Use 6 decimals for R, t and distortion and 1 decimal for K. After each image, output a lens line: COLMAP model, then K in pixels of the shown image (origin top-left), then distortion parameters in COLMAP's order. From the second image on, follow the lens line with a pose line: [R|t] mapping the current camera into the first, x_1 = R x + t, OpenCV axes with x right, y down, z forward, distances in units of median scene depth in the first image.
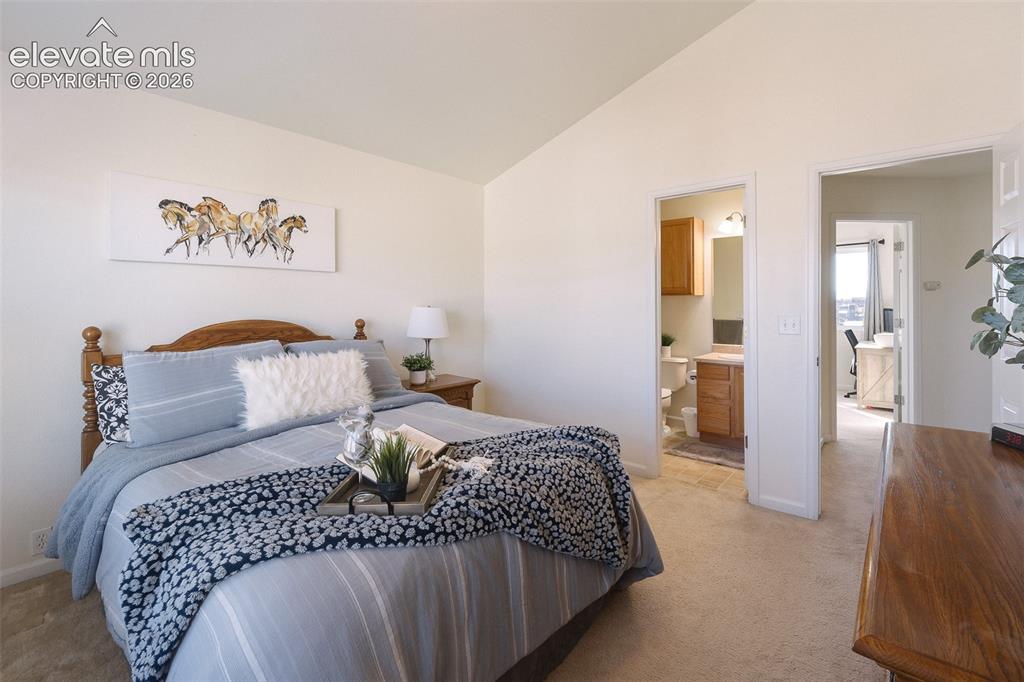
lens RADIAL K [[457.0, 0, 504.2], [0, 457.0, 301.9], [0, 0, 1]] dist [-0.000735, -0.000427]
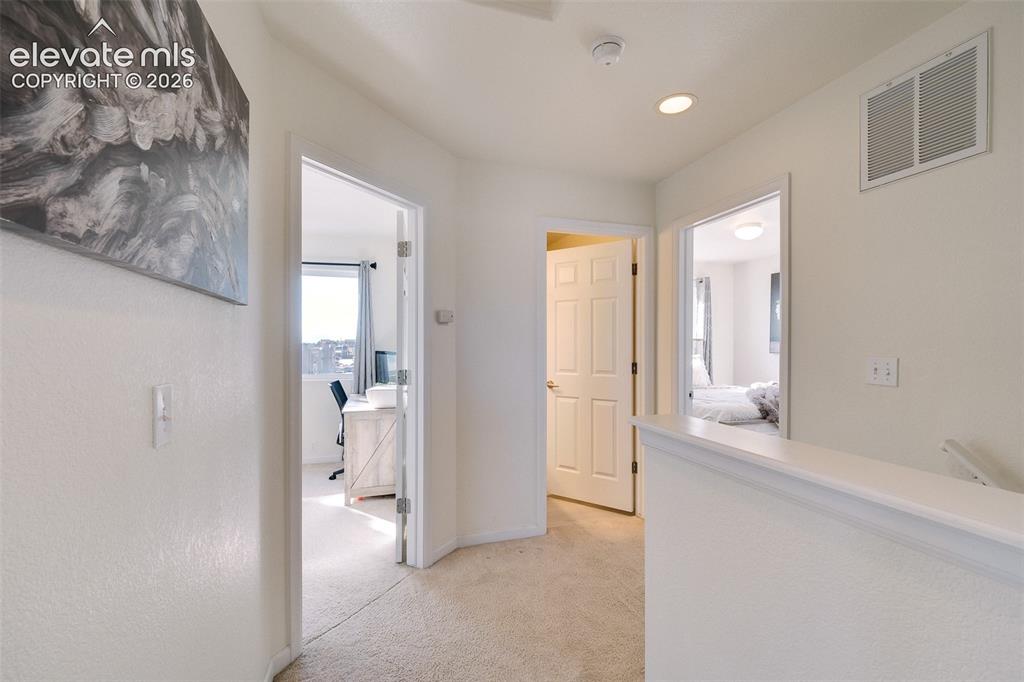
lens RADIAL K [[418.2, 0, 512.0], [0, 418.2, 341.0], [0, 0, 1]] dist [0.002448, 0.000122]
pose [[0.515956, 0.004476, 0.856604, 0.367505], [-0.000668, 0.999988, -0.004823, -0.000618], [-0.856615, 0.001916, 0.515953, 0.466430]]
